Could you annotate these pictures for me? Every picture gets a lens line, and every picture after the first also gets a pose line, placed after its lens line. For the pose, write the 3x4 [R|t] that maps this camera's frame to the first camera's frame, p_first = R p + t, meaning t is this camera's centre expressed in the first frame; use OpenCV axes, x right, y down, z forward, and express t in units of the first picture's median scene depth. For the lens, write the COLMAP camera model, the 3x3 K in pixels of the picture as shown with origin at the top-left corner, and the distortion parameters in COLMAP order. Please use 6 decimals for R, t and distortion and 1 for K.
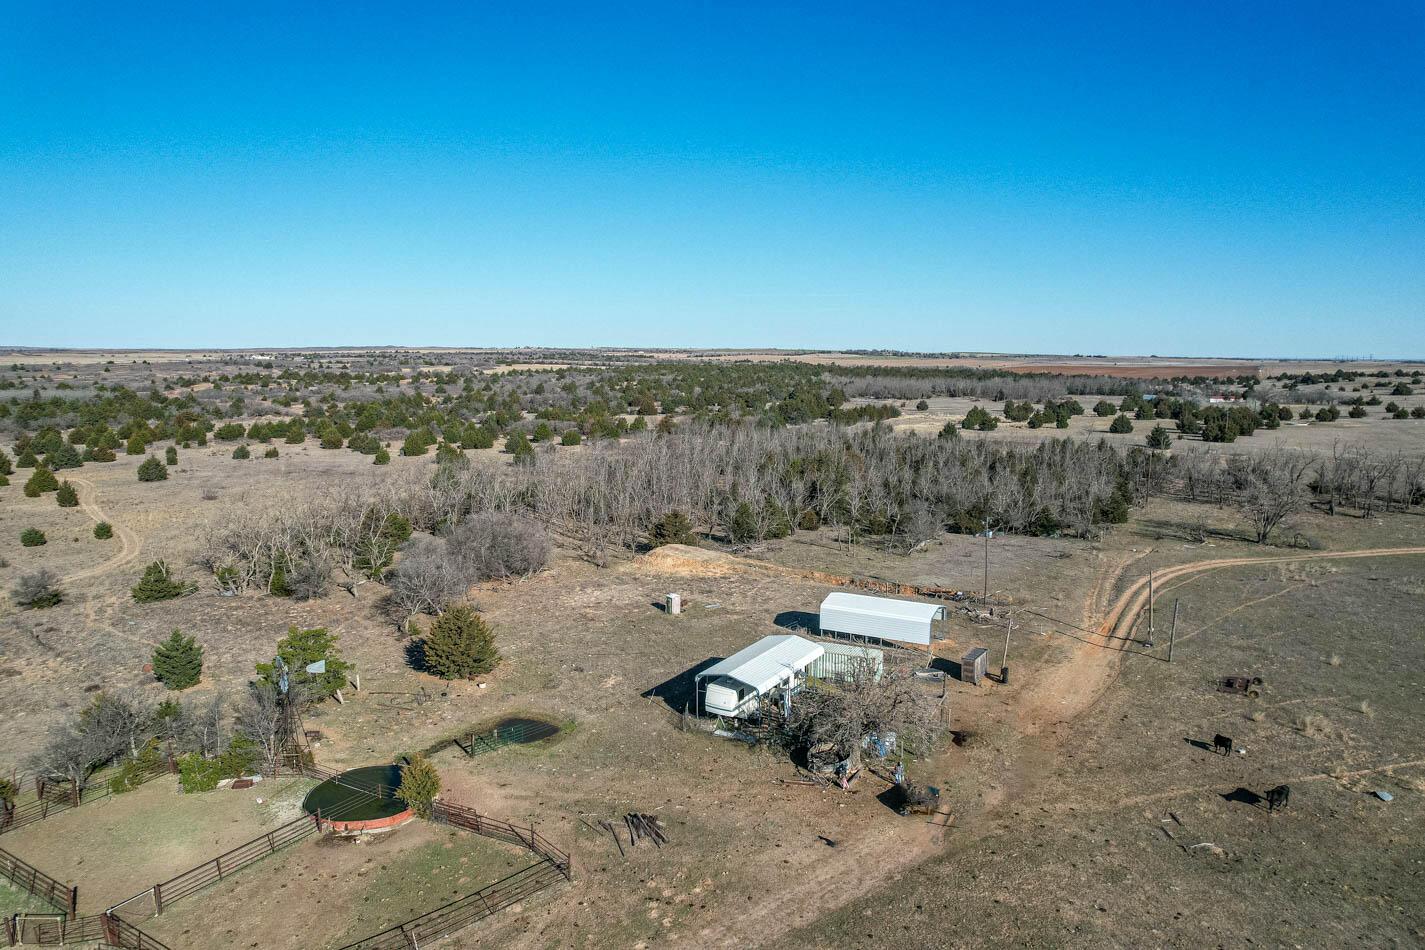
lens RADIAL K [[908.5, 0, 715.2], [0, 908.5, 479.2], [0, 0, 1]] dist [-0.084133, 0.074604]
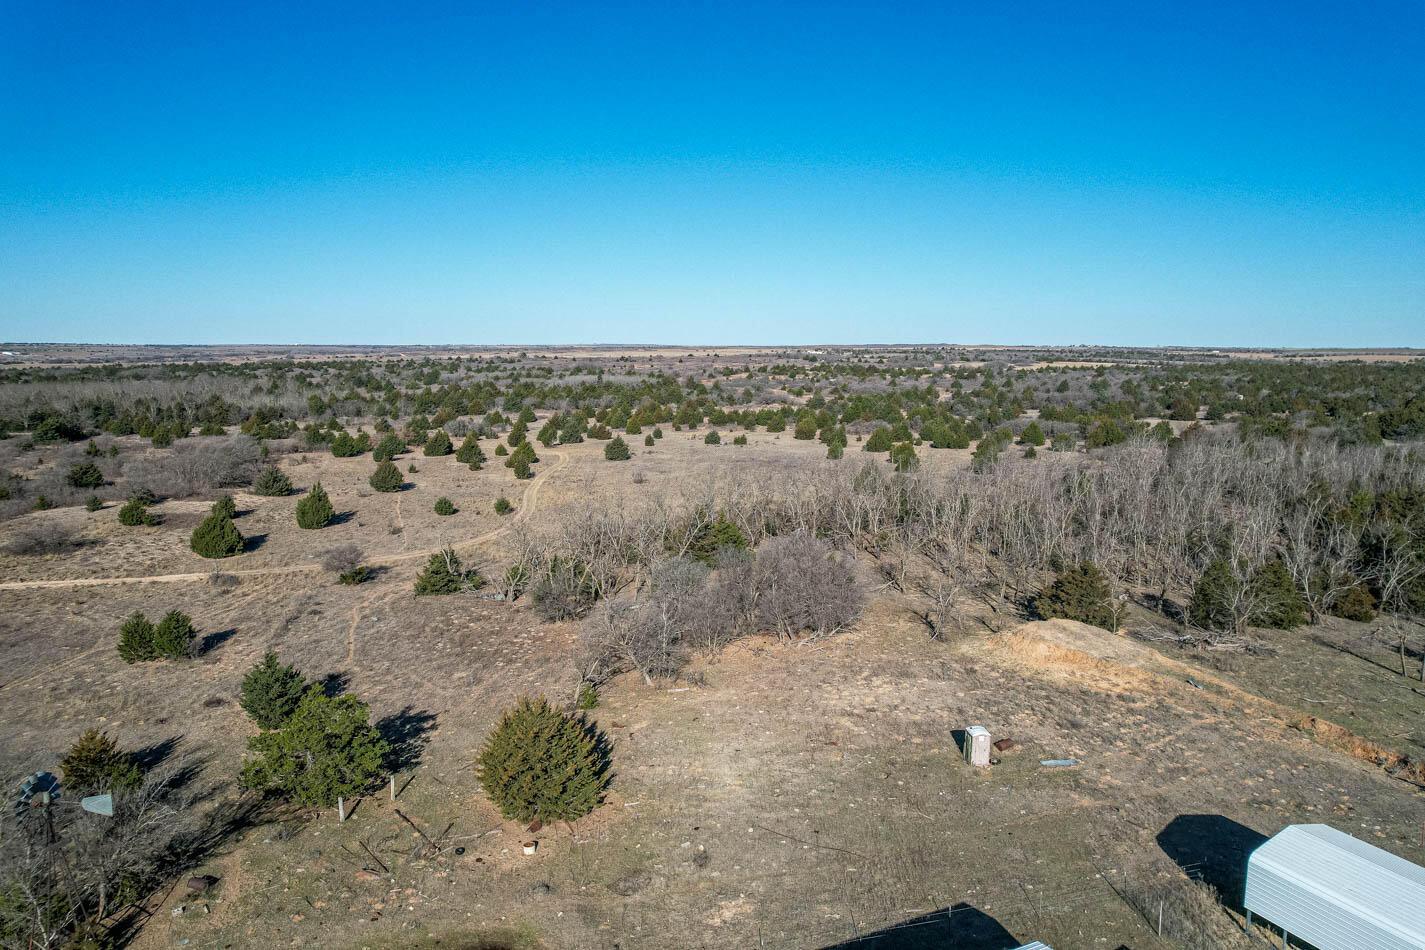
lens RADIAL K [[908.5, 0, 715.2], [0, 908.5, 479.2], [0, 0, 1]] dist [-0.084133, 0.074604]
pose [[0.828661, 0.077430, -0.554369, 0.035585], [-0.076659, 0.996753, 0.024631, -0.008123], [0.554476, 0.022087, 0.831906, 0.143733]]
